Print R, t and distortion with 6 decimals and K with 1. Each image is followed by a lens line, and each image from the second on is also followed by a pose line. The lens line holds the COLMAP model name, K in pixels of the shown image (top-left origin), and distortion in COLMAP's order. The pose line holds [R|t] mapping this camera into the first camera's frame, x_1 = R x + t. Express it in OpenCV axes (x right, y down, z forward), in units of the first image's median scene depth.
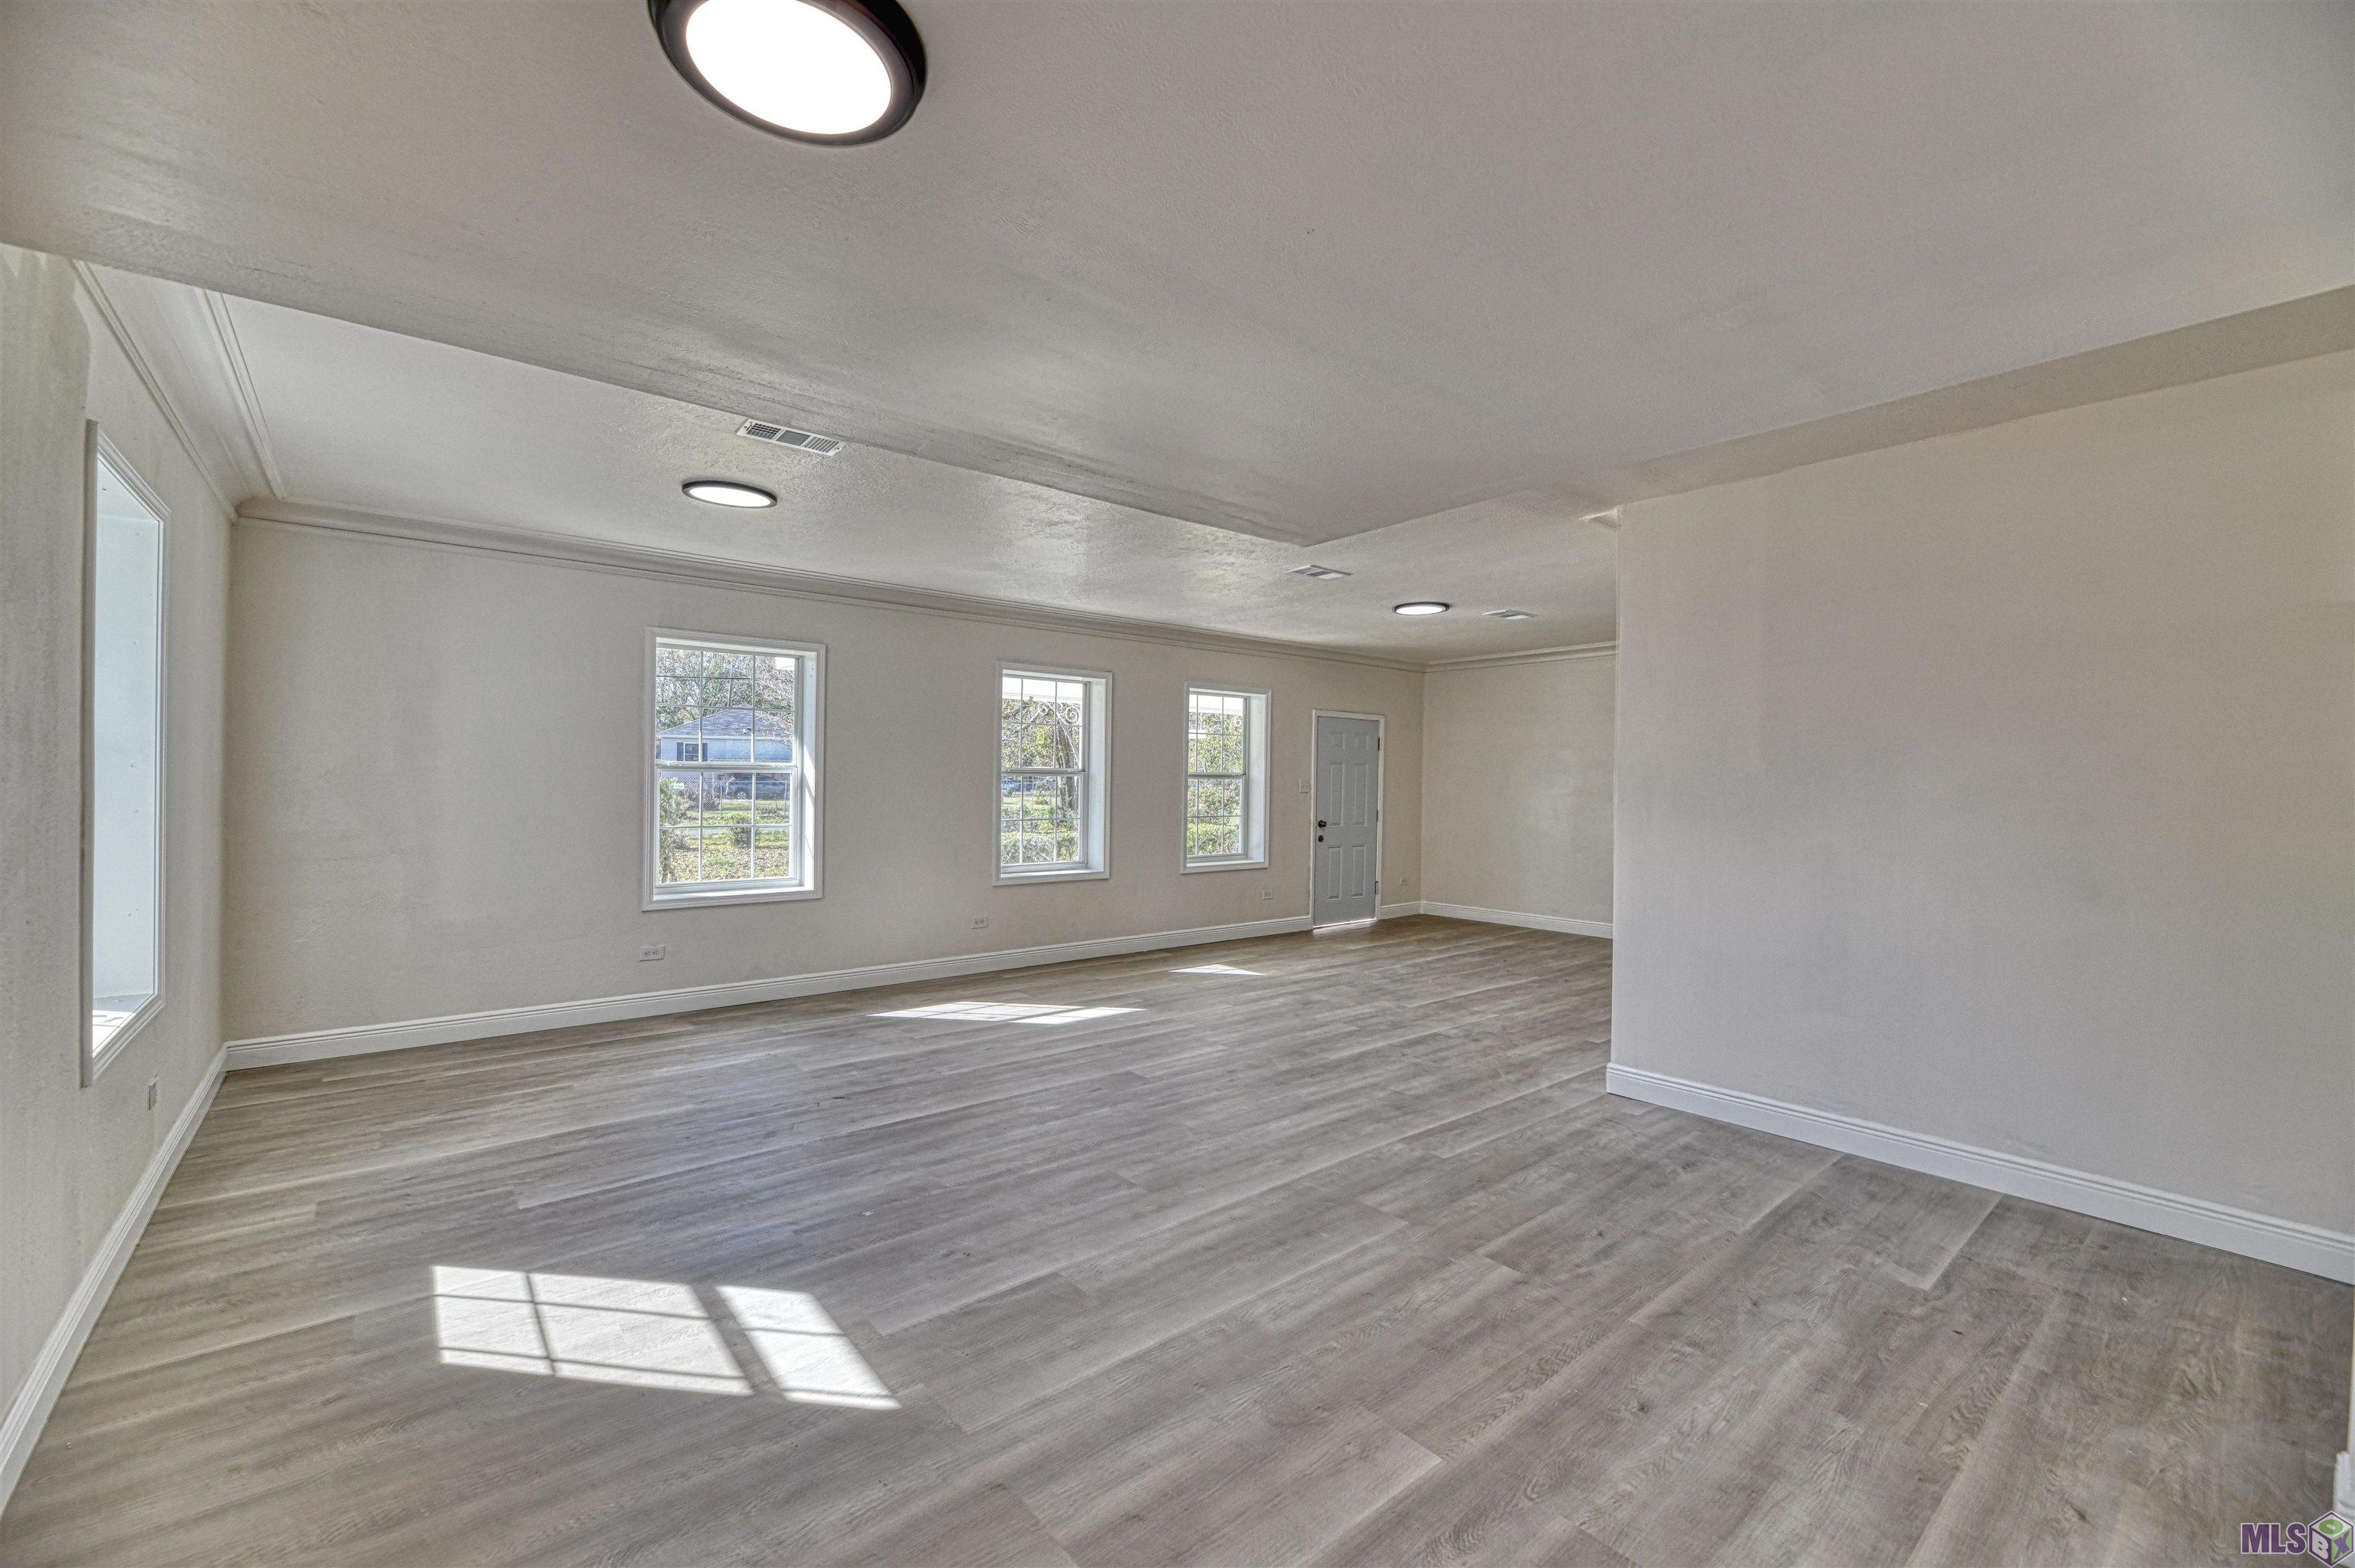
lens RADIAL K [[950.7, 0, 1190.6], [0, 950.7, 786.3], [0, 0, 1]] dist [0.002258, 0.000171]
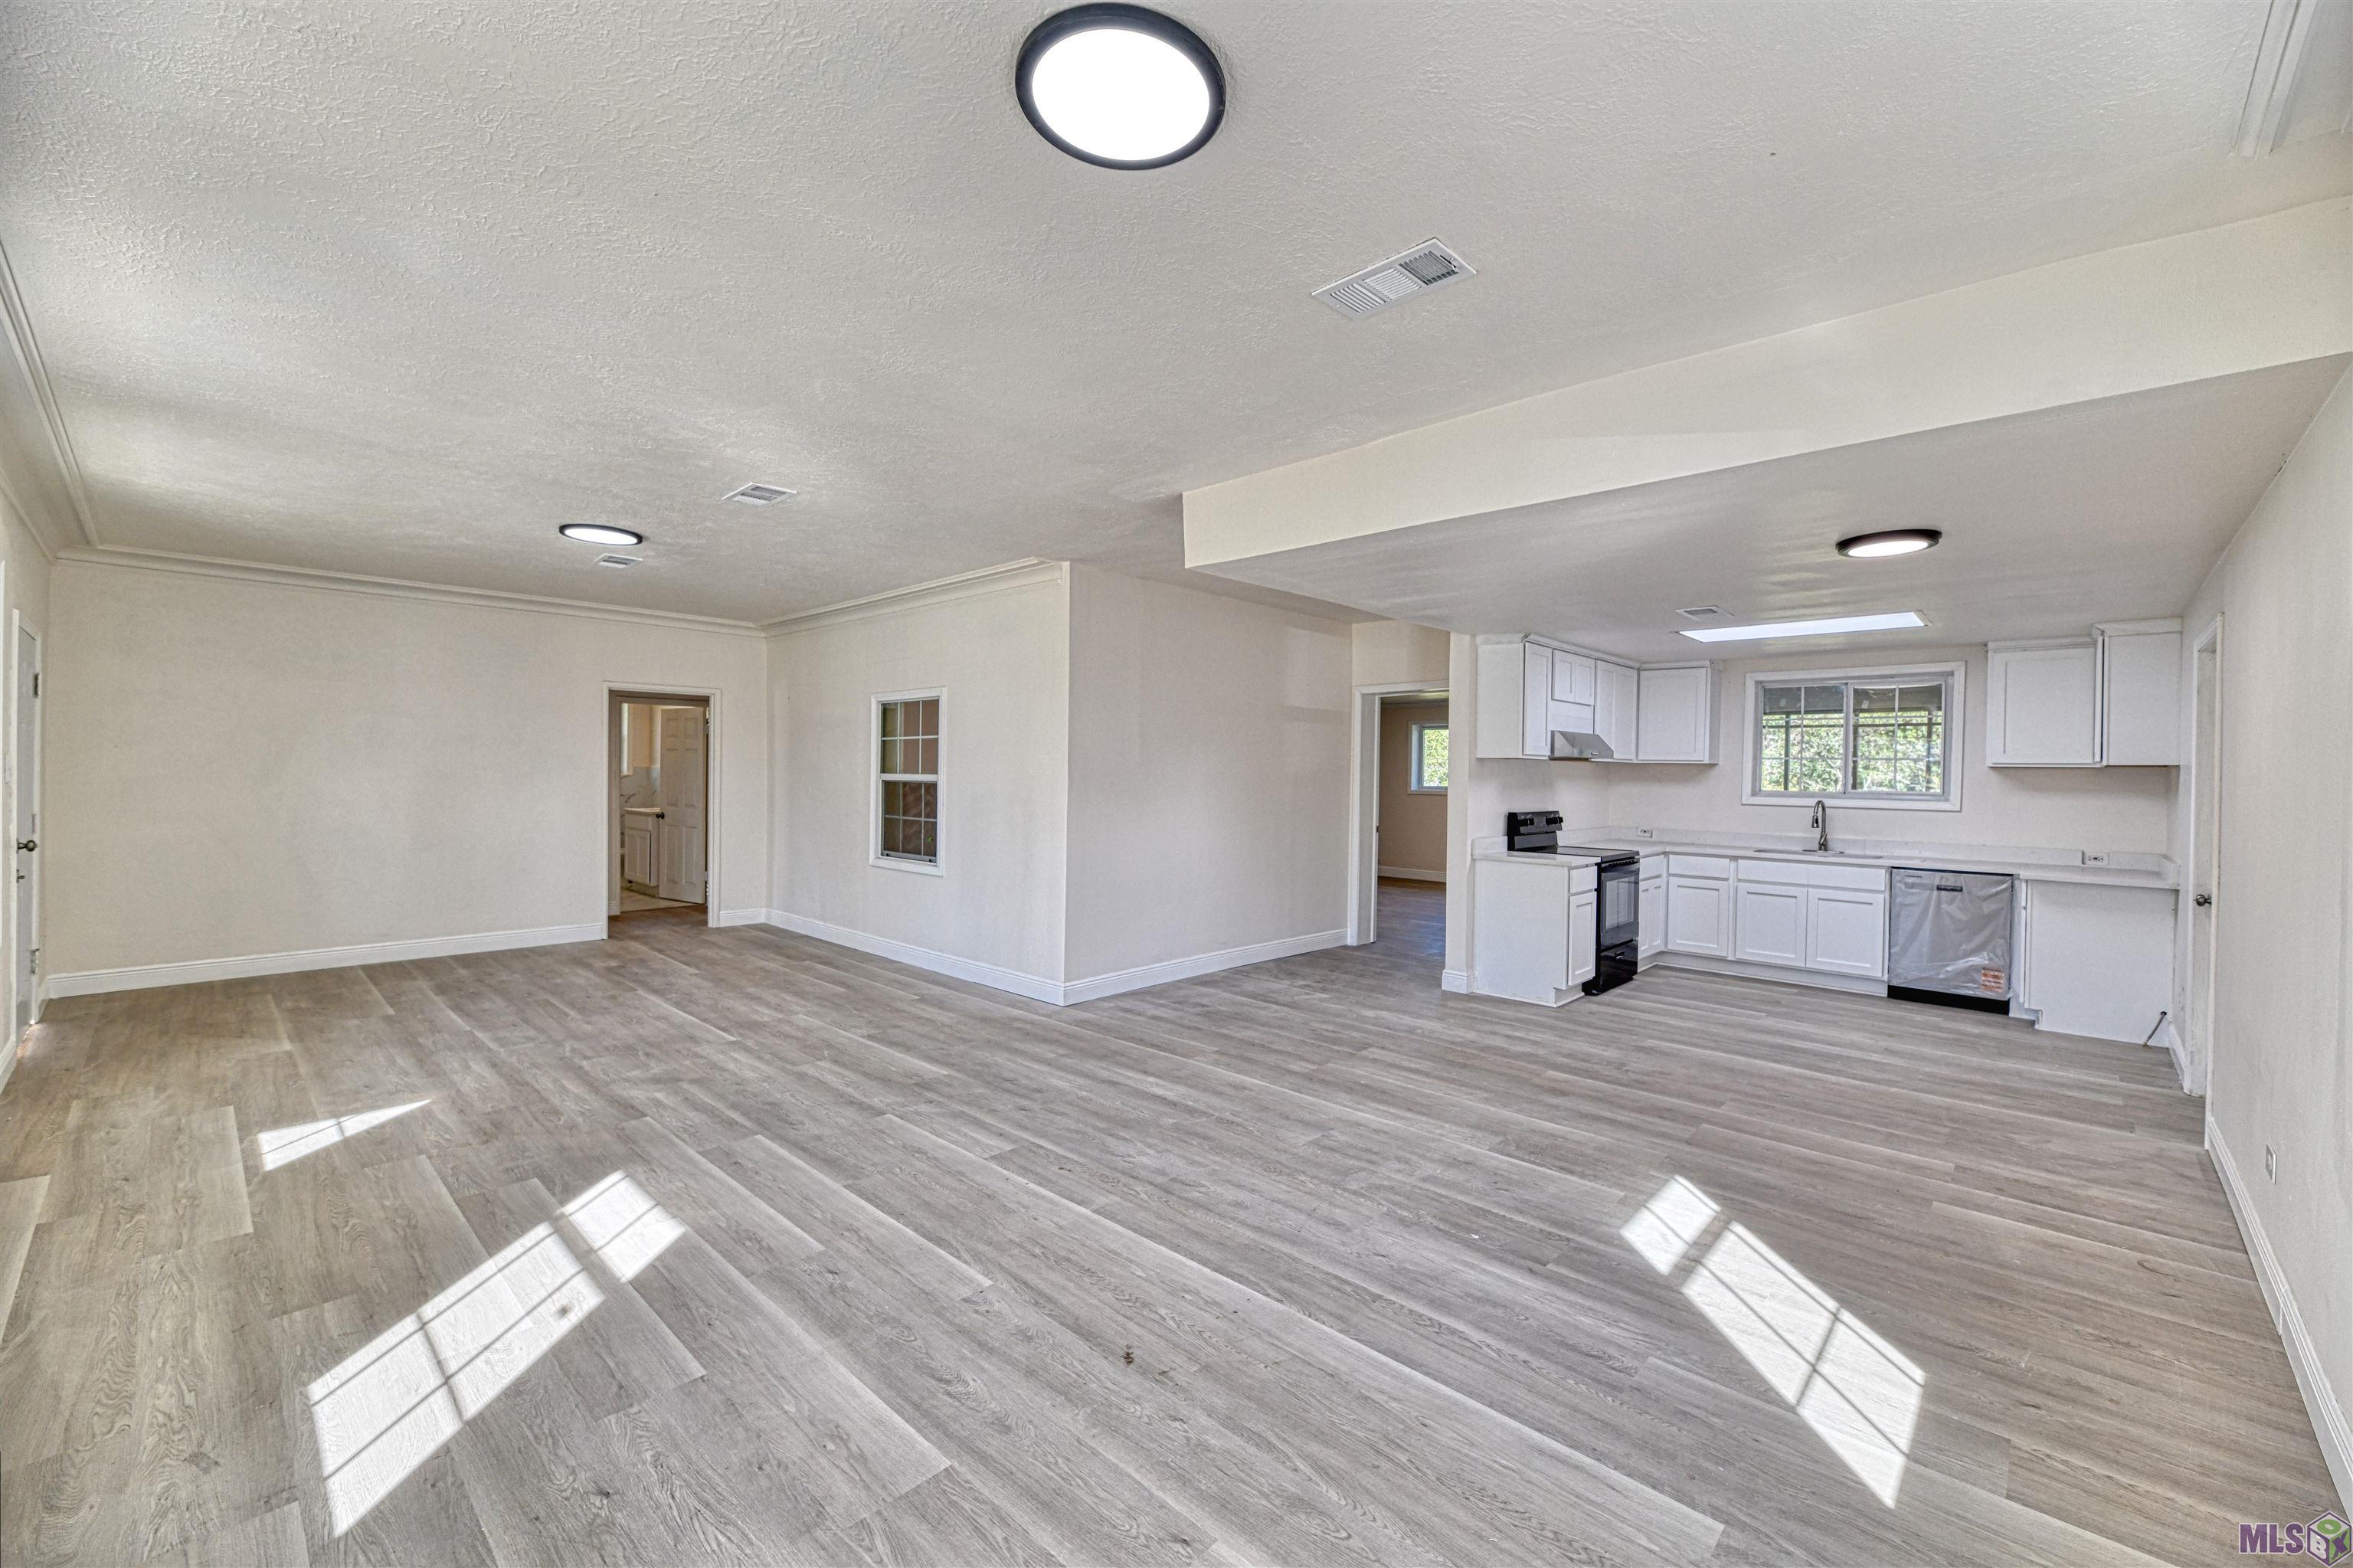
lens RADIAL K [[950.0, 0, 1189.8], [0, 950.0, 777.6], [0, 0, 1]] dist [0.002258, 0.000171]
pose [[-0.125391, -0.018044, 0.991943, -1.410603], [-0.009479, 0.999811, 0.016989, -0.026395], [-0.992062, -0.007273, -0.125538, 1.602618]]
